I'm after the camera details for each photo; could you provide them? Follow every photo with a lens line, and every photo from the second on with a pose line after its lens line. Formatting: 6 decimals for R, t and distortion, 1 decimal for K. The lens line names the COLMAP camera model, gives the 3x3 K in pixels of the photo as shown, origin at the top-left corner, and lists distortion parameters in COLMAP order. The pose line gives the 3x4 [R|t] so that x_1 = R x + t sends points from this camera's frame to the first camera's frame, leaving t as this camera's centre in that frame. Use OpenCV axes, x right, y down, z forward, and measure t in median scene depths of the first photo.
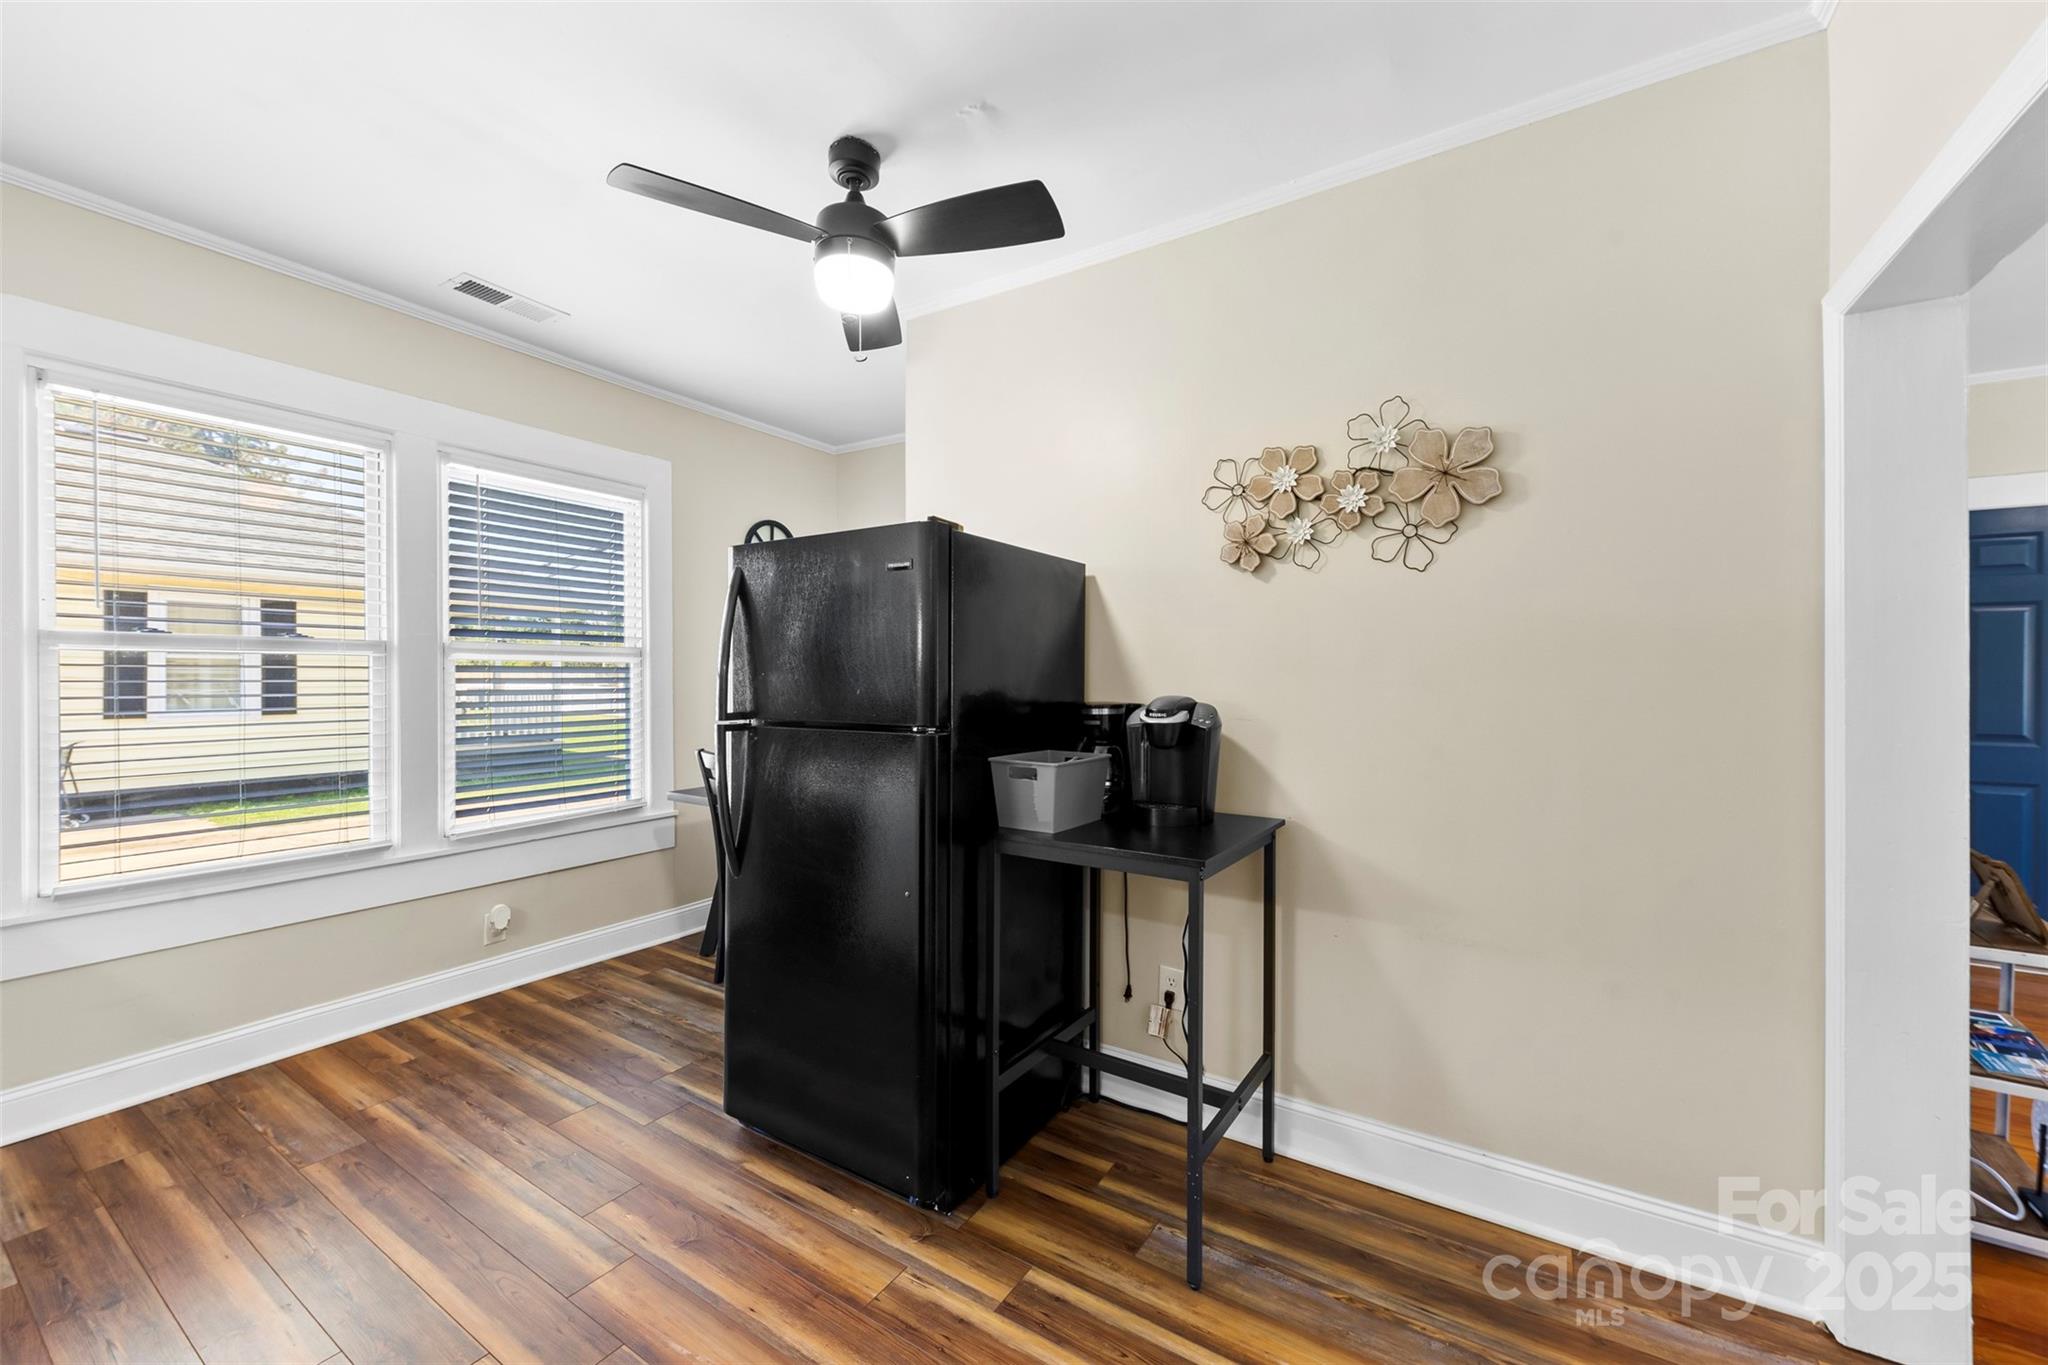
lens RADIAL K [[786.7, 0, 1035.1], [0, 786.7, 680.4], [0, 0, 1]] dist [0.006727, -0.000208]
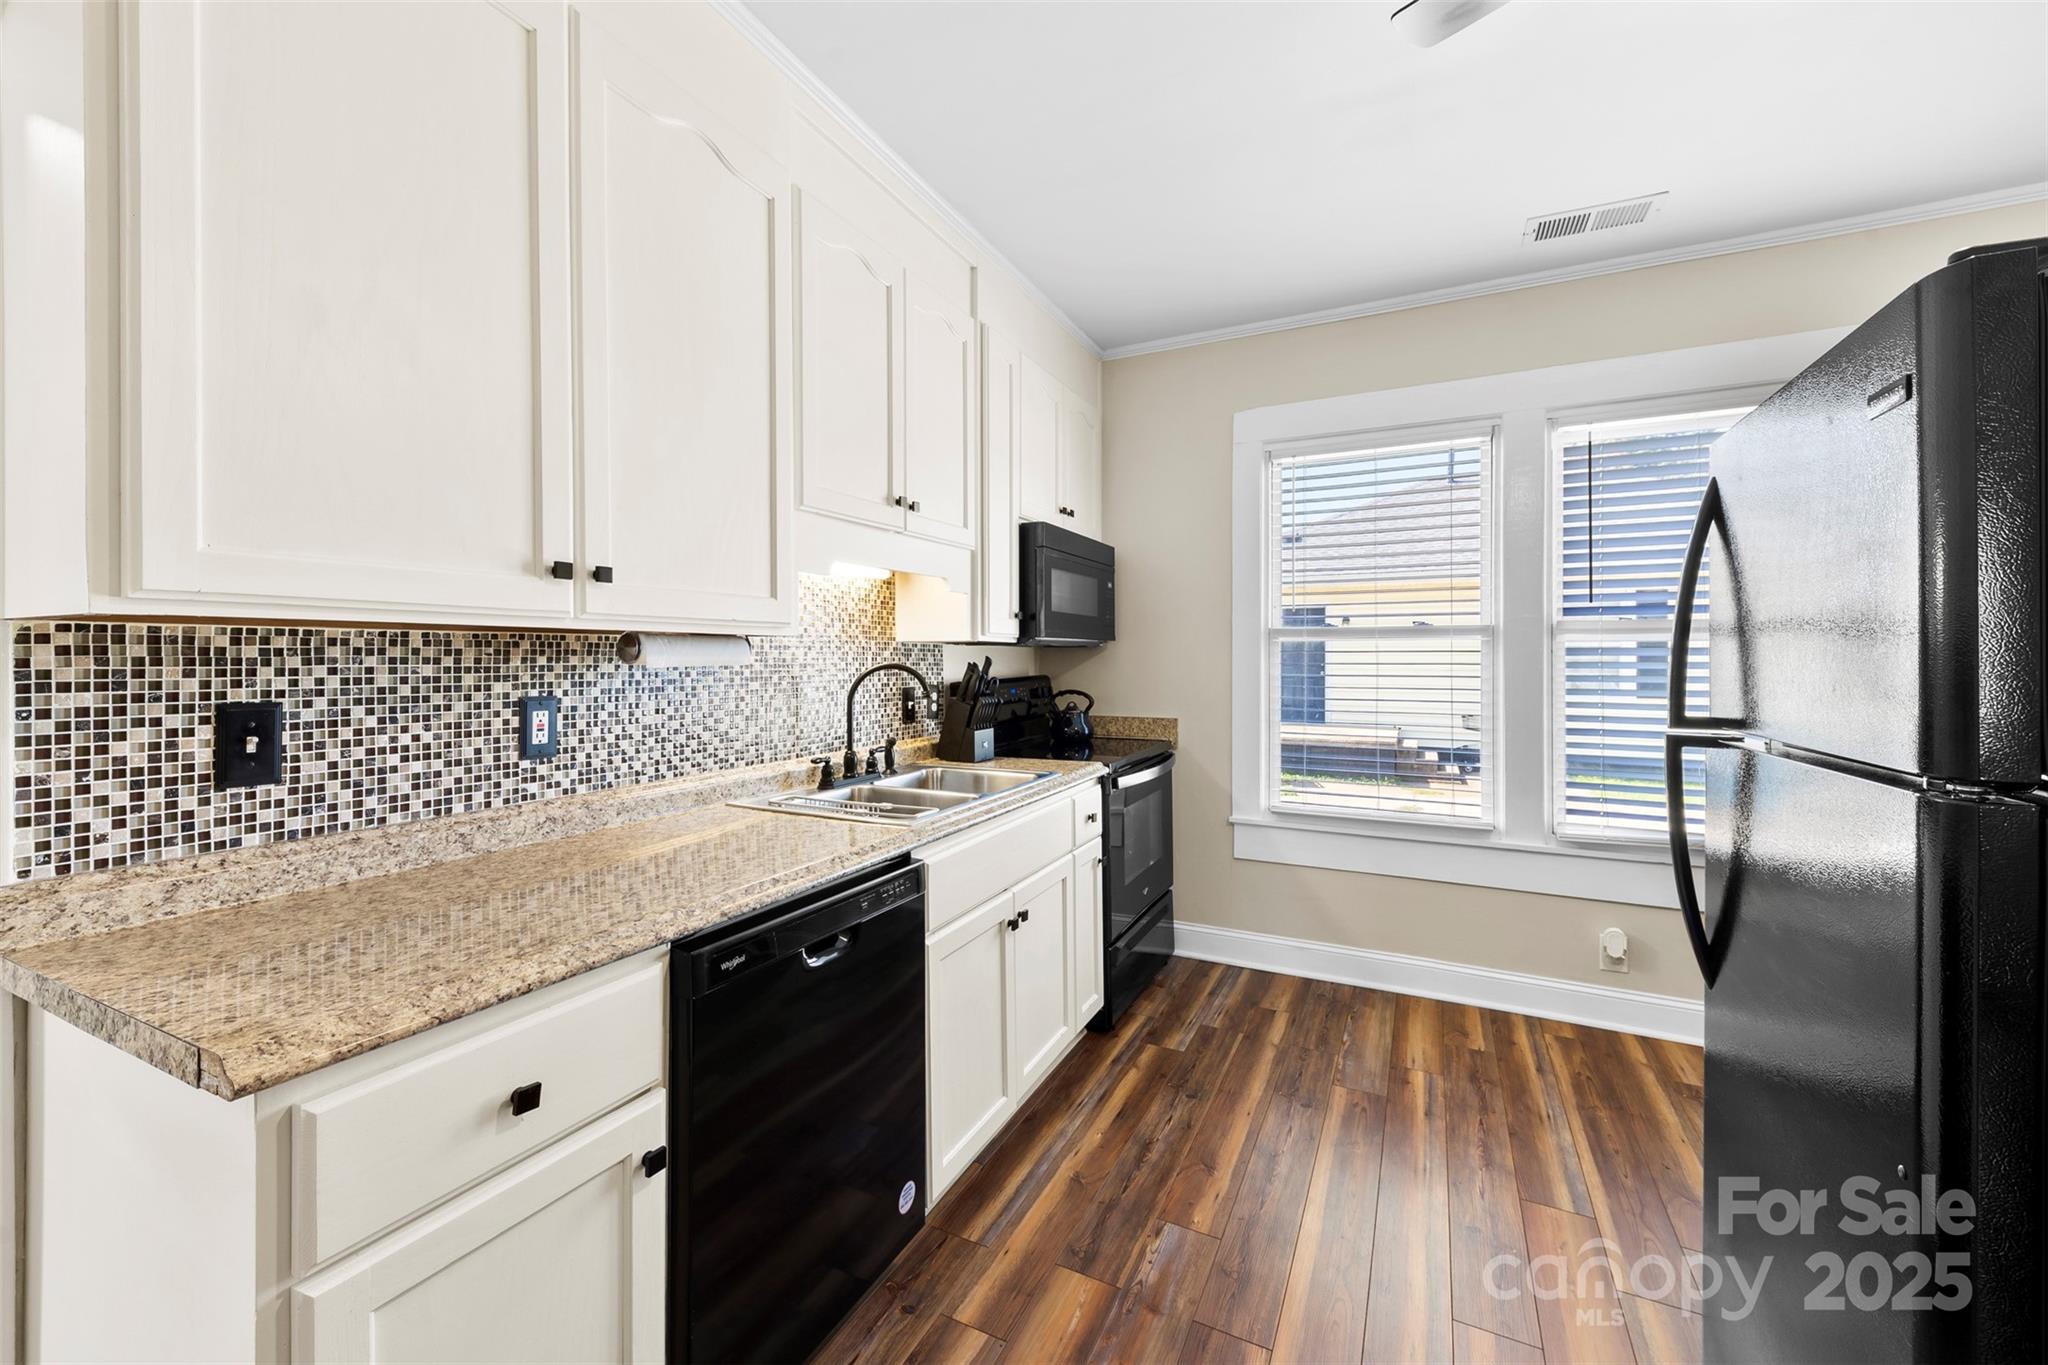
lens RADIAL K [[803.1, 0, 1025.3], [0, 803.1, 657.9], [0, 0, 1]] dist [0.009324, 0.000109]
pose [[0.078066, -0.005508, -0.996933, 0.155023], [-0.002884, 0.999979, -0.005751, -0.000233], [0.996944, 0.003324, 0.078048, 0.326078]]
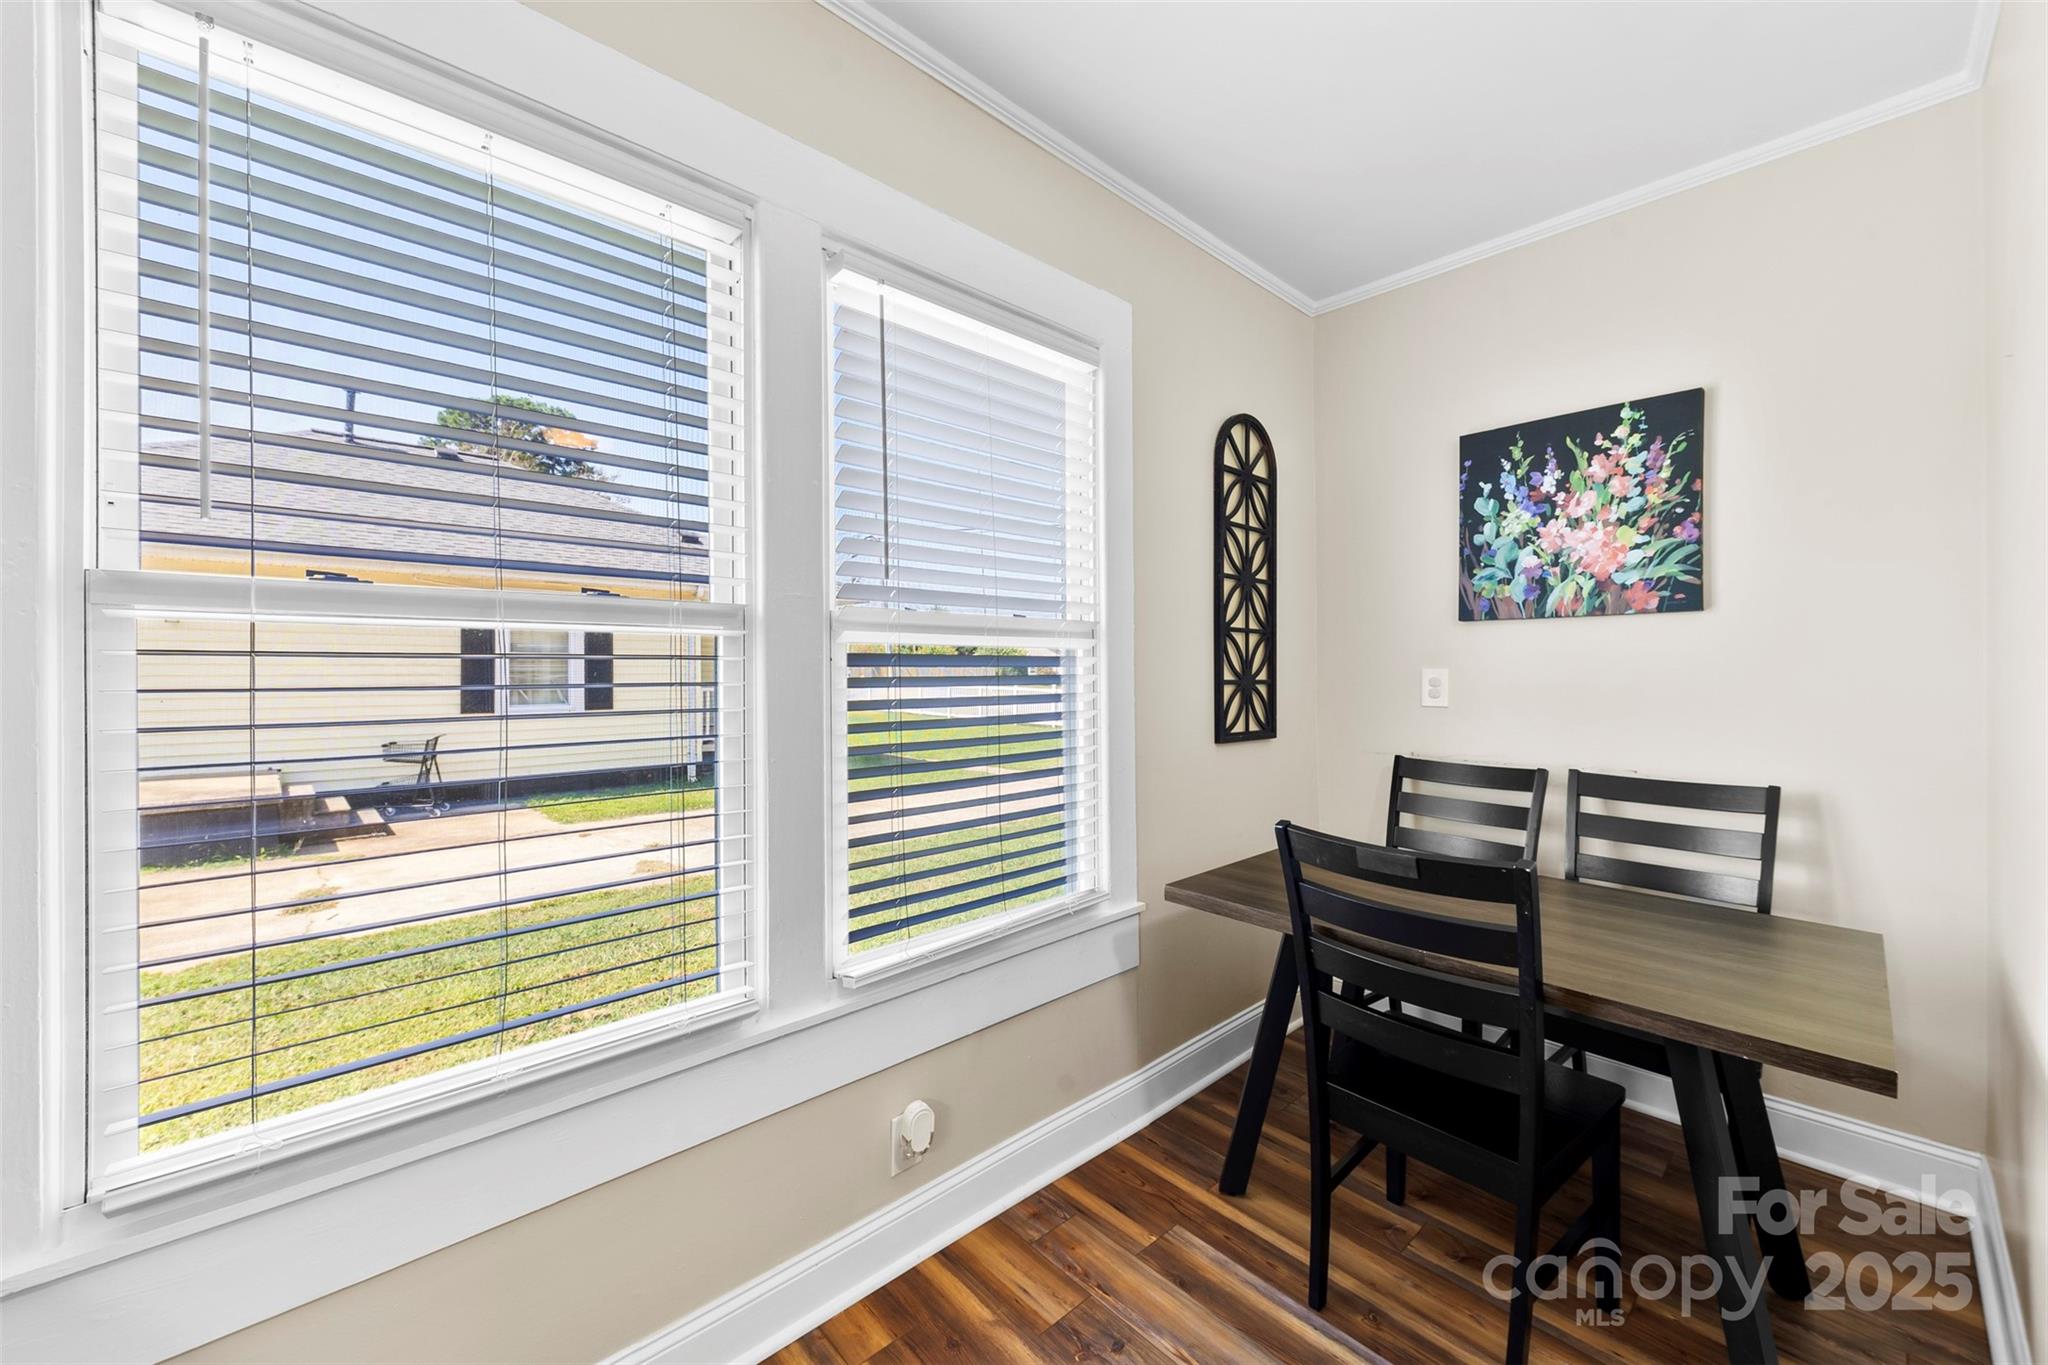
lens RADIAL K [[795.9, 0, 1029.1], [0, 795.9, 669.9], [0, 0, 1]] dist [0.006531, 0.000056]
pose [[0.963082, -0.003245, -0.269187, -0.503034], [0.002273, 0.999990, -0.003922, -0.006028], [0.269197, 0.003165, 0.963080, 0.549501]]
